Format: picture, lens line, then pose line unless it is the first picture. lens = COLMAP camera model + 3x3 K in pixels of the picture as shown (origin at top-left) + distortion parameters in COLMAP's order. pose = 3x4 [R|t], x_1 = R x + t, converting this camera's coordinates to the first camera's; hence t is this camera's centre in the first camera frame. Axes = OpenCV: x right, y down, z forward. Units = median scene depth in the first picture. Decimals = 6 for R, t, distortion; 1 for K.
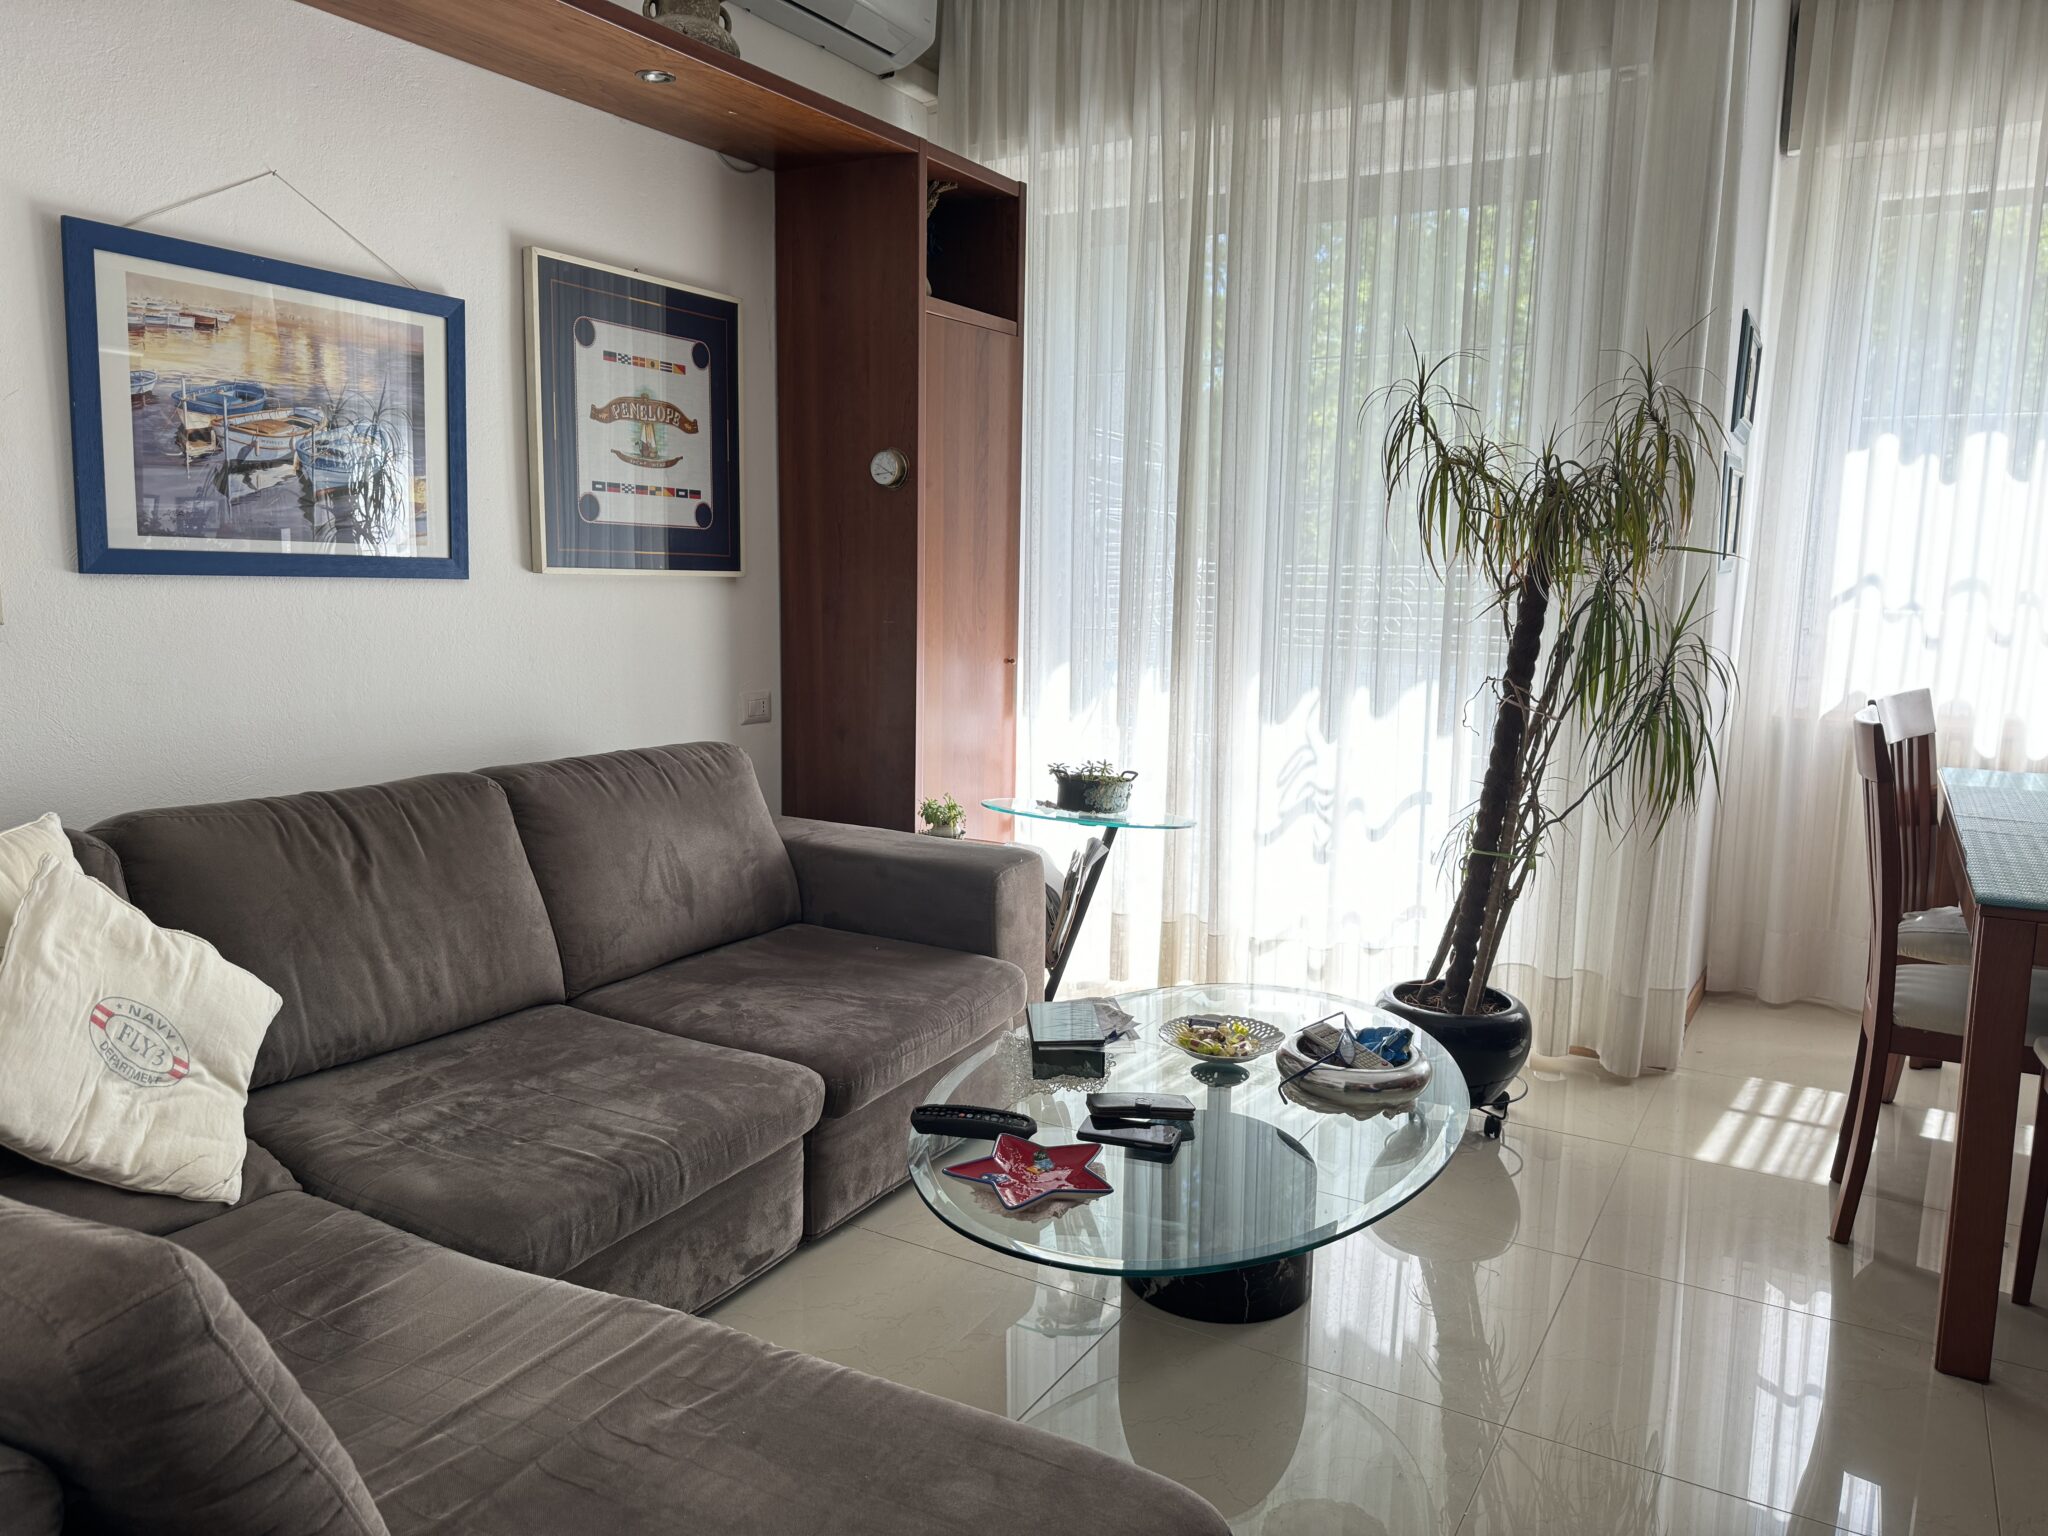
lens RADIAL K [[1453.2, 0, 1027.7], [0, 1453.2, 773.1], [0, 0, 1]] dist [-0.008566, -0.005234]
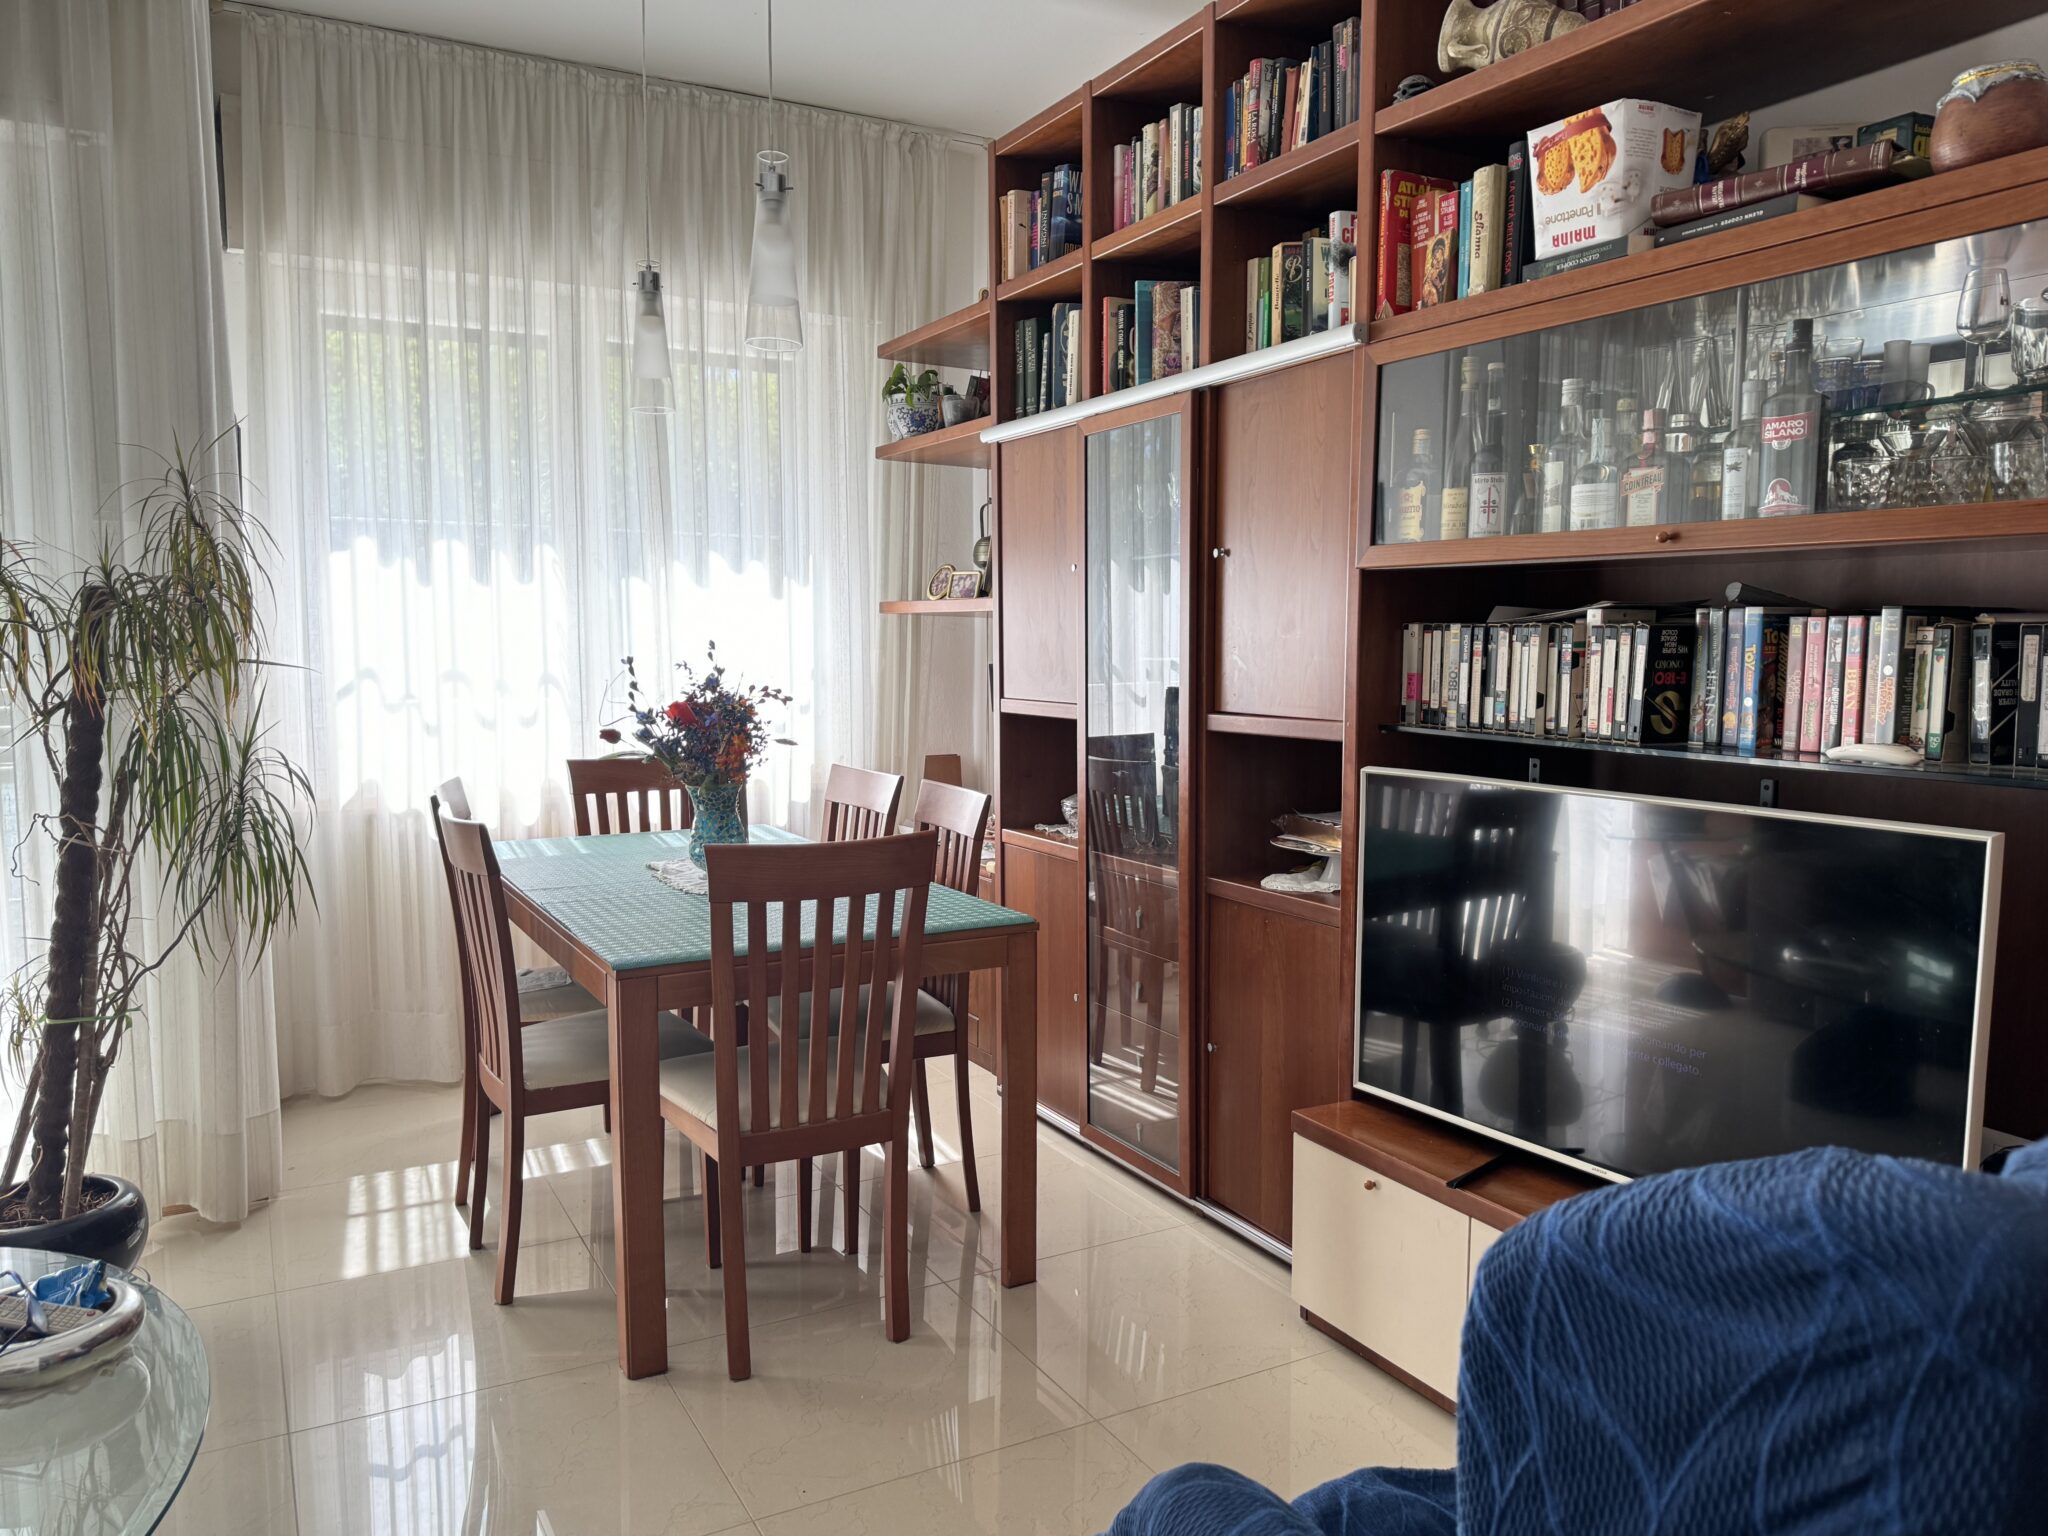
lens RADIAL K [[1453.2, 0, 1025.3], [0, 1453.2, 767.3], [0, 0, 1]] dist [-0.008566, -0.005234]
pose [[0.517241, -0.090428, 0.851049, -0.087322], [0.134252, 0.990665, 0.023668, -0.032022], [-0.845244, 0.102013, 0.524553, 0.061528]]
